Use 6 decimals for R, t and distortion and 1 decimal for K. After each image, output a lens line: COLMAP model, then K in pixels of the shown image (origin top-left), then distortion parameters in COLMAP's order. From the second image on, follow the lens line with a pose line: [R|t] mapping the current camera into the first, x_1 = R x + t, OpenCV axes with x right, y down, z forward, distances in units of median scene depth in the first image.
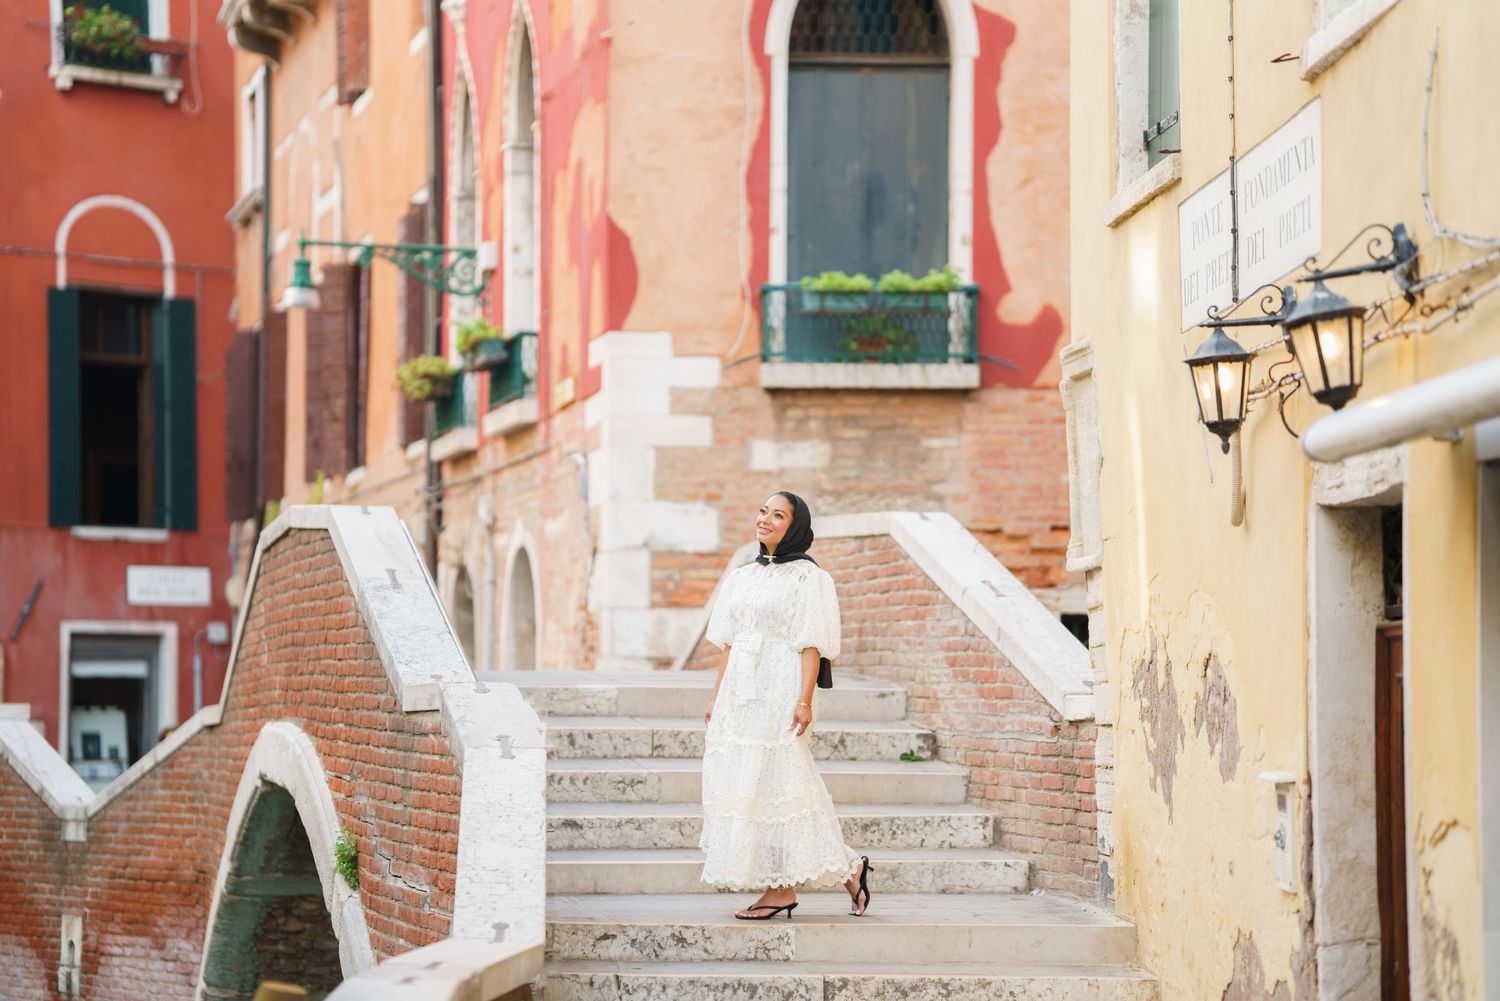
lens RADIAL K [[3383.5, 0, 685.7], [0, 3383.5, 602.9], [0, 0, 1]] dist [0.525655, 0.846112]
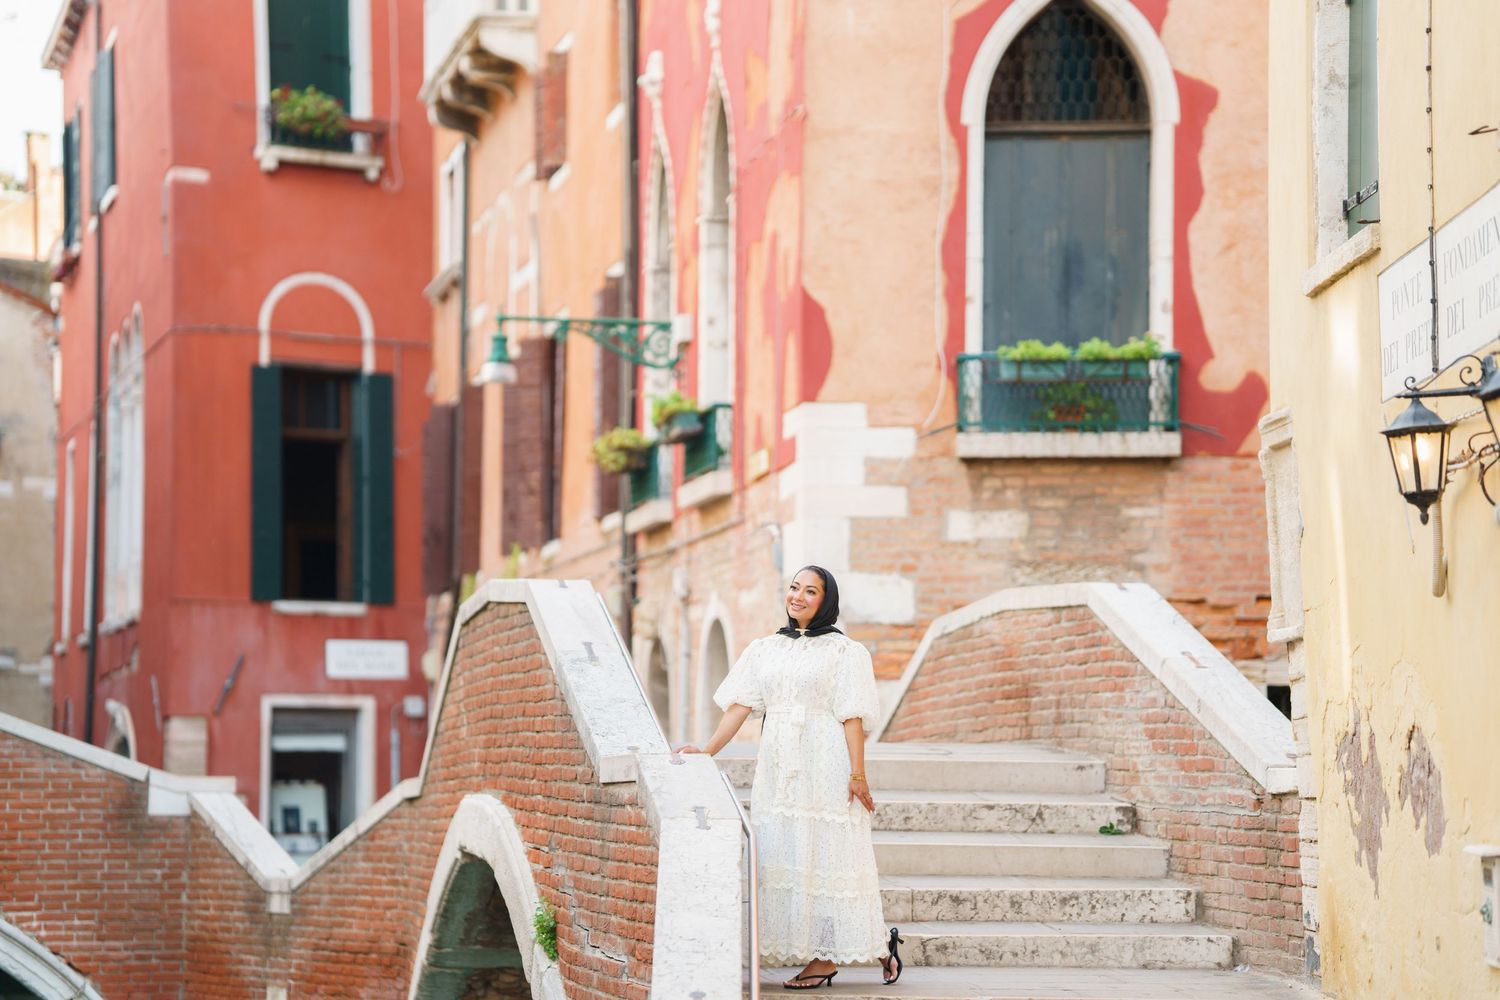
lens RADIAL K [[3479.6, 0, 677.8], [0, 3479.6, 605.1], [0, 0, 1]] dist [0.539513, 0.650789]
pose [[0.998217, -0.004594, -0.059513, 0.001320], [0.003404, 0.999793, -0.020073, -0.000055], [0.059593, 0.019835, 0.998026, -0.024681]]
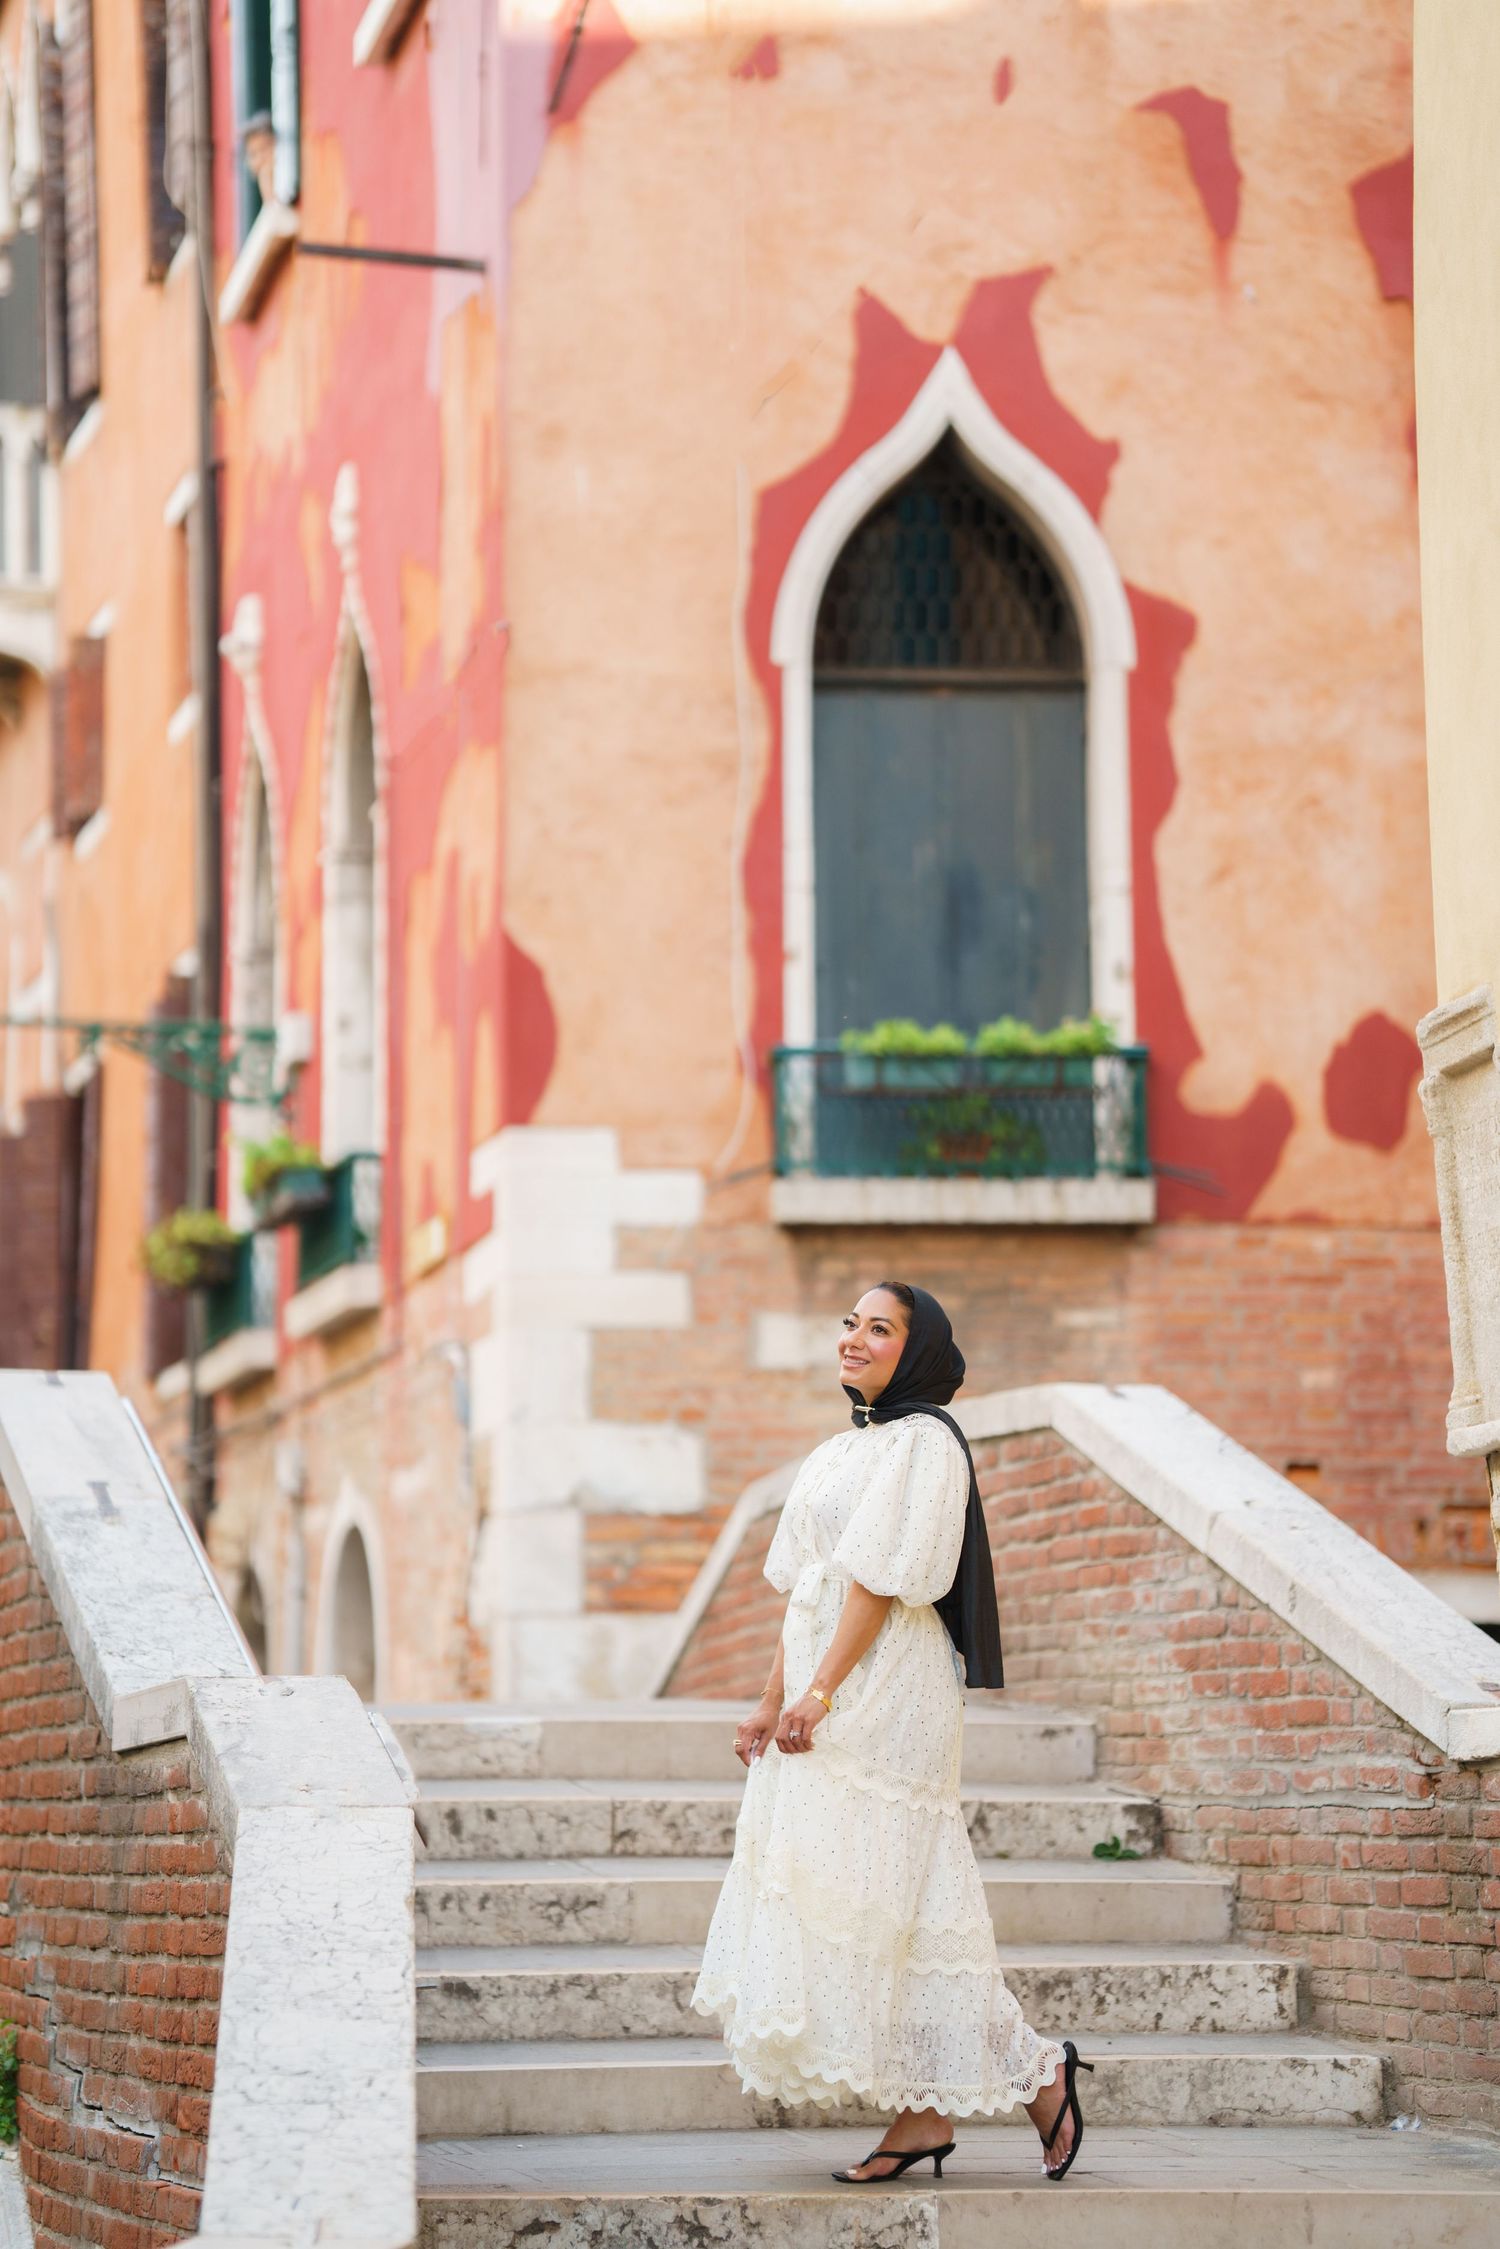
lens RADIAL K [[4745.9, 0, 742.1], [0, 4745.9, 1178.8], [0, 0, 1]] dist [0.479842, -0.075932]
pose [[0.999378, -0.007283, 0.034507, -0.010775], [0.011181, 0.993399, -0.114167, 0.020482], [-0.033448, 0.114482, 0.992862, 0.207100]]
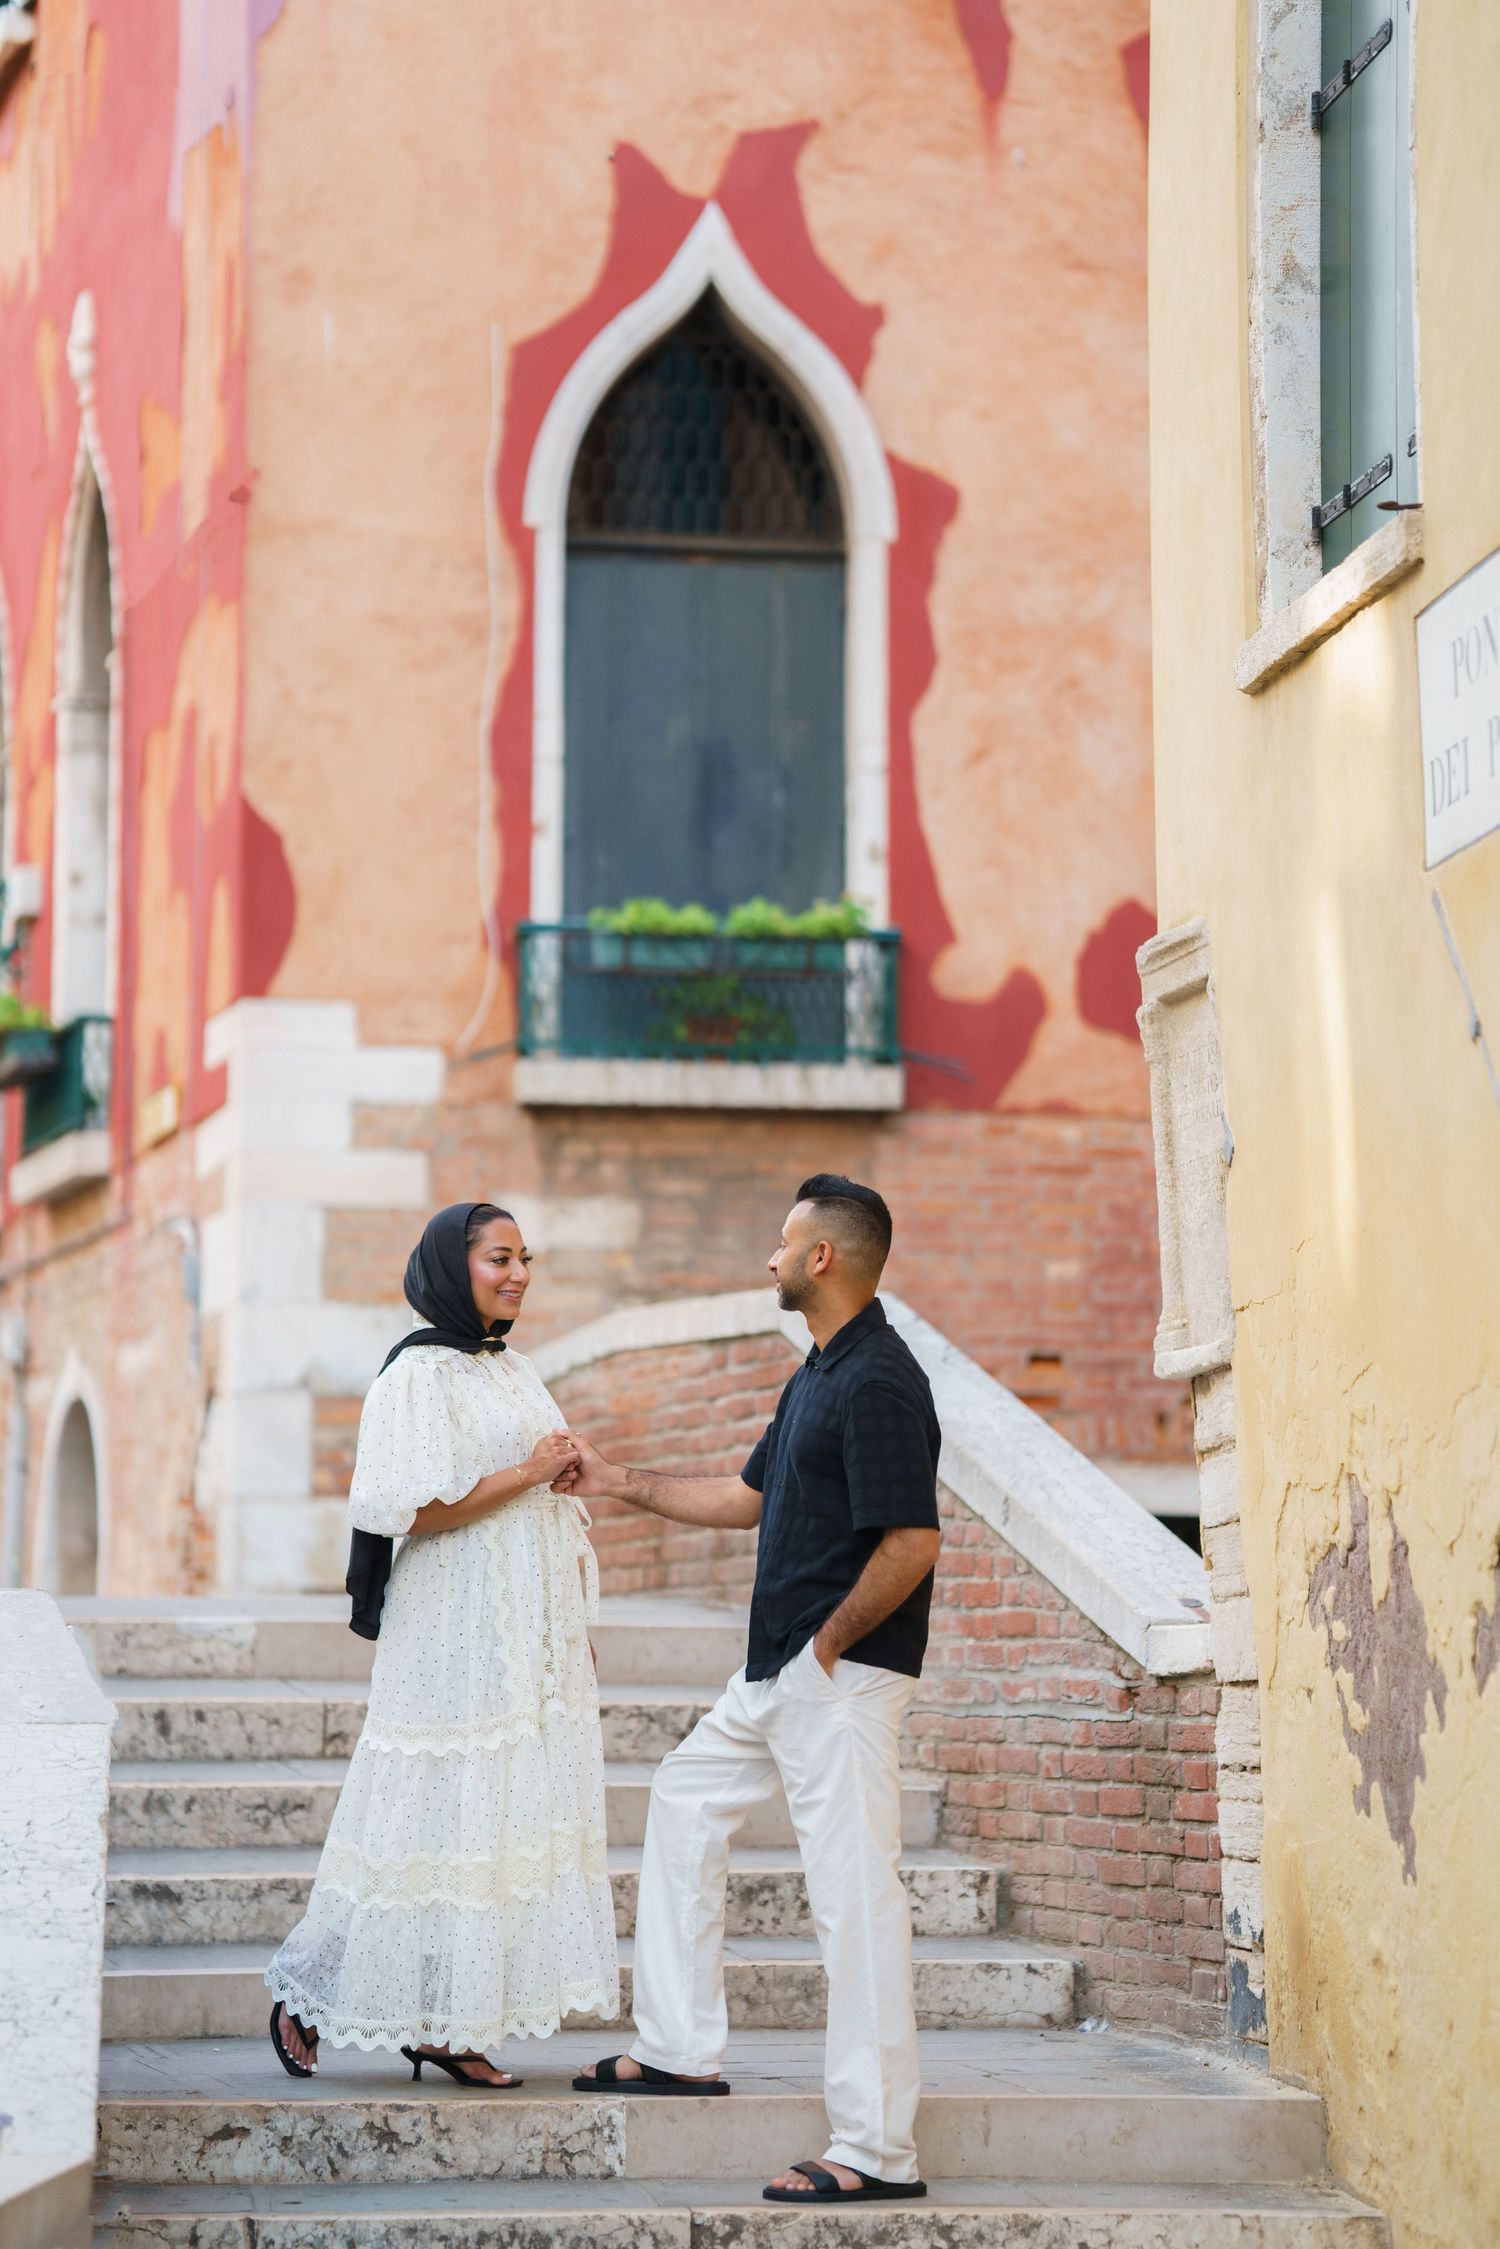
lens RADIAL K [[4981.7, 0, 764.0], [0, 4981.7, 1186.8], [0, 0, 1]] dist [0.392030, 0.330860]
pose [[0.996391, 0.010892, 0.084178, -0.006134], [-0.004304, 0.996940, -0.078052, 0.014286], [-0.084770, 0.077408, 0.993389, 0.183466]]
